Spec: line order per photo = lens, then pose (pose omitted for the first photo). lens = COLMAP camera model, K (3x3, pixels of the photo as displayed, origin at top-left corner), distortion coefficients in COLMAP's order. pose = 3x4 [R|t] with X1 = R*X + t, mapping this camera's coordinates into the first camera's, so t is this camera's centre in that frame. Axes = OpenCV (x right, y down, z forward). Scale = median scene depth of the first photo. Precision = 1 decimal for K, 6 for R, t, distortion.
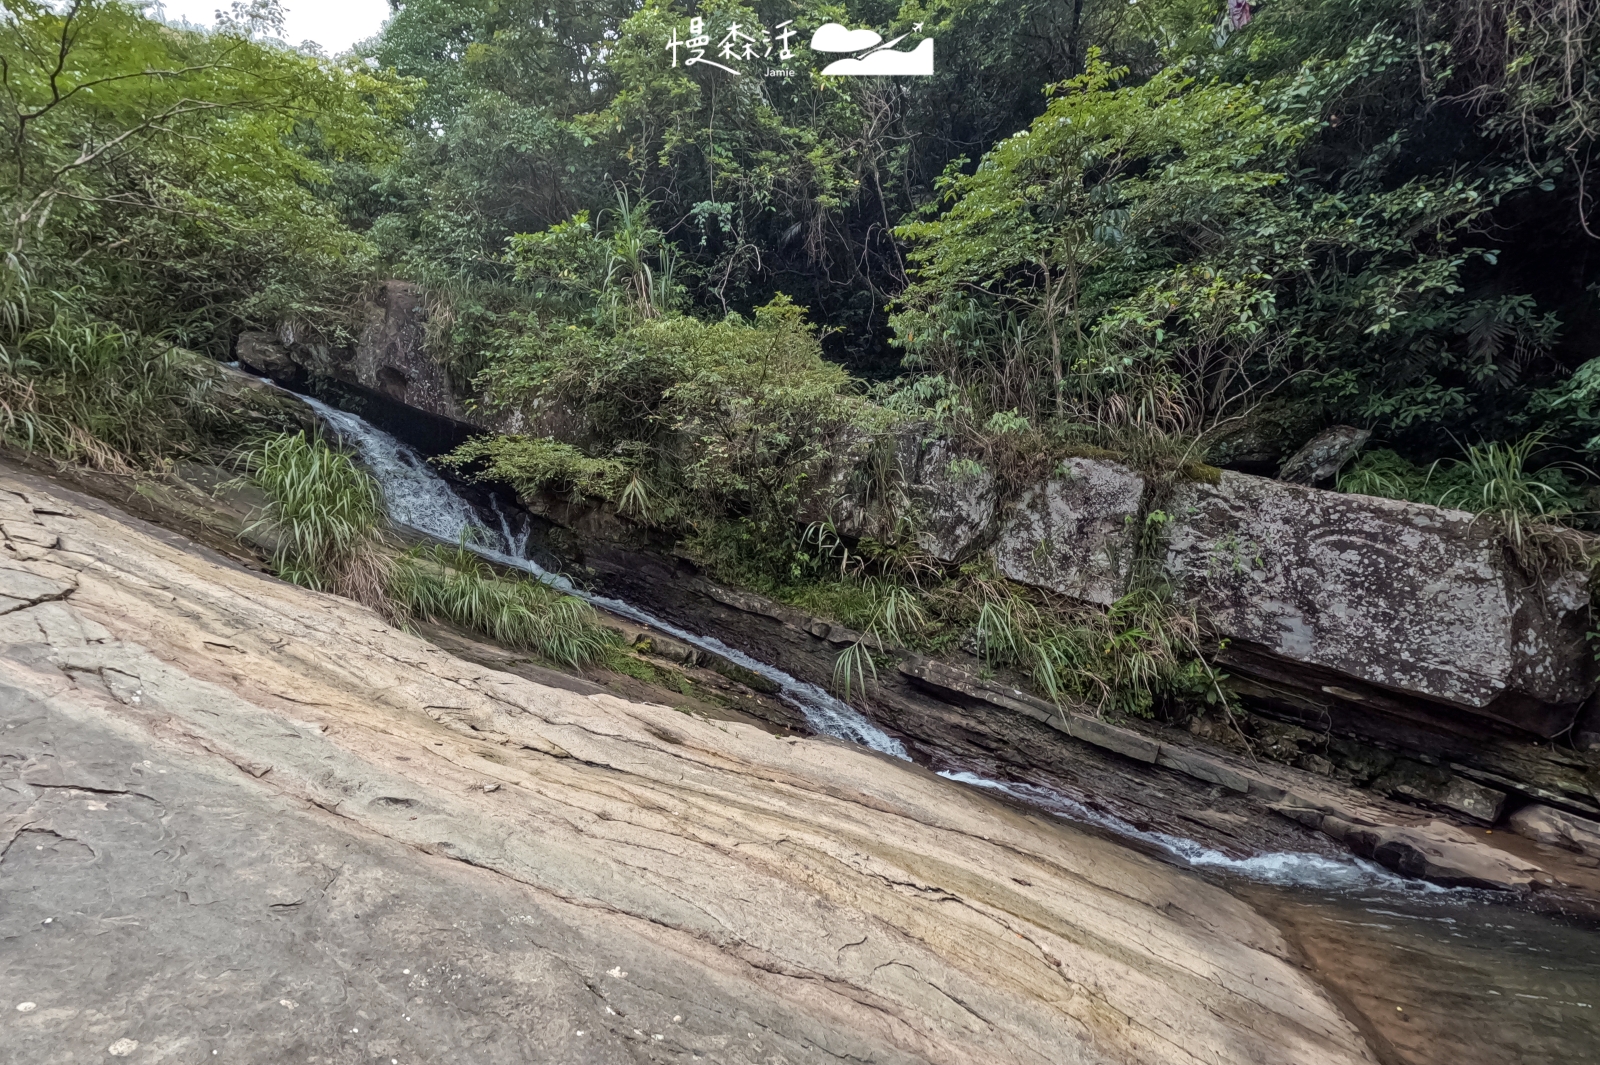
lens RADIAL K [[767.2, 0, 792.7], [0, 767.2, 571.5], [0, 0, 1]] dist [0.001712, -0.001518]
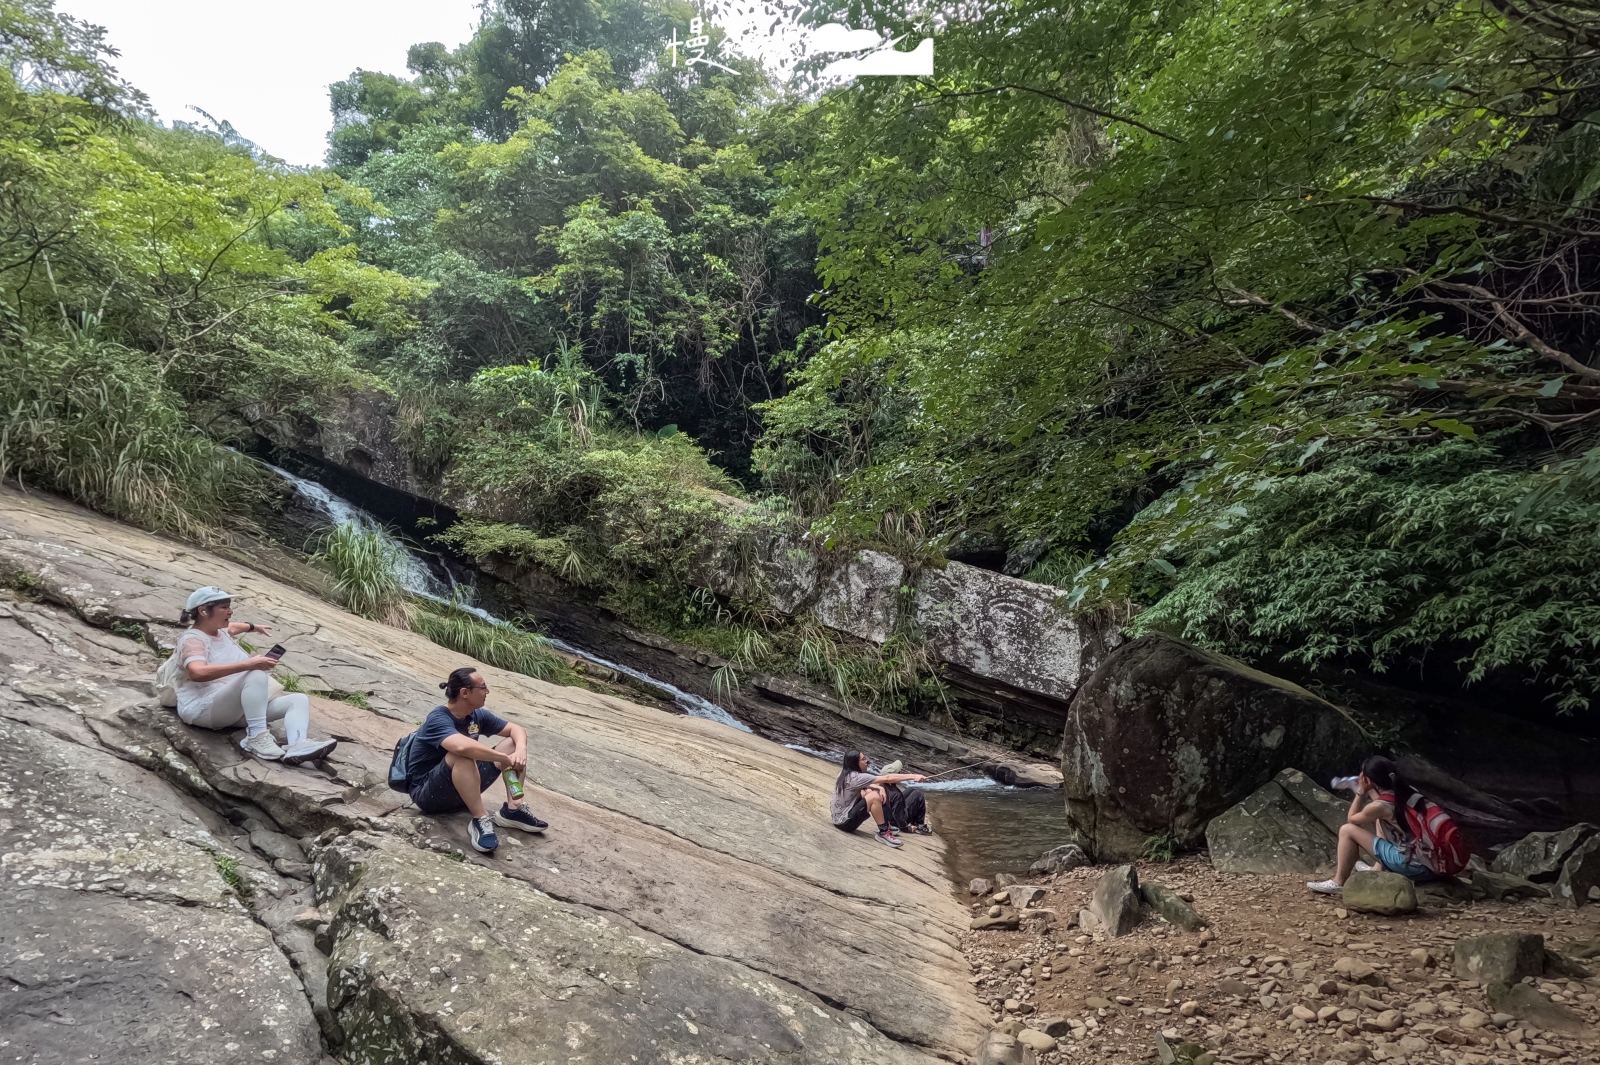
lens RADIAL K [[767.2, 0, 793.0], [0, 767.2, 609.1], [0, 0, 1]] dist [0.001712, -0.001518]
pose [[0.990000, 0.016231, 0.140129, 0.000015], [-0.014266, 0.999786, -0.015014, -0.000384], [-0.140342, 0.012865, 0.990019, -0.526726]]
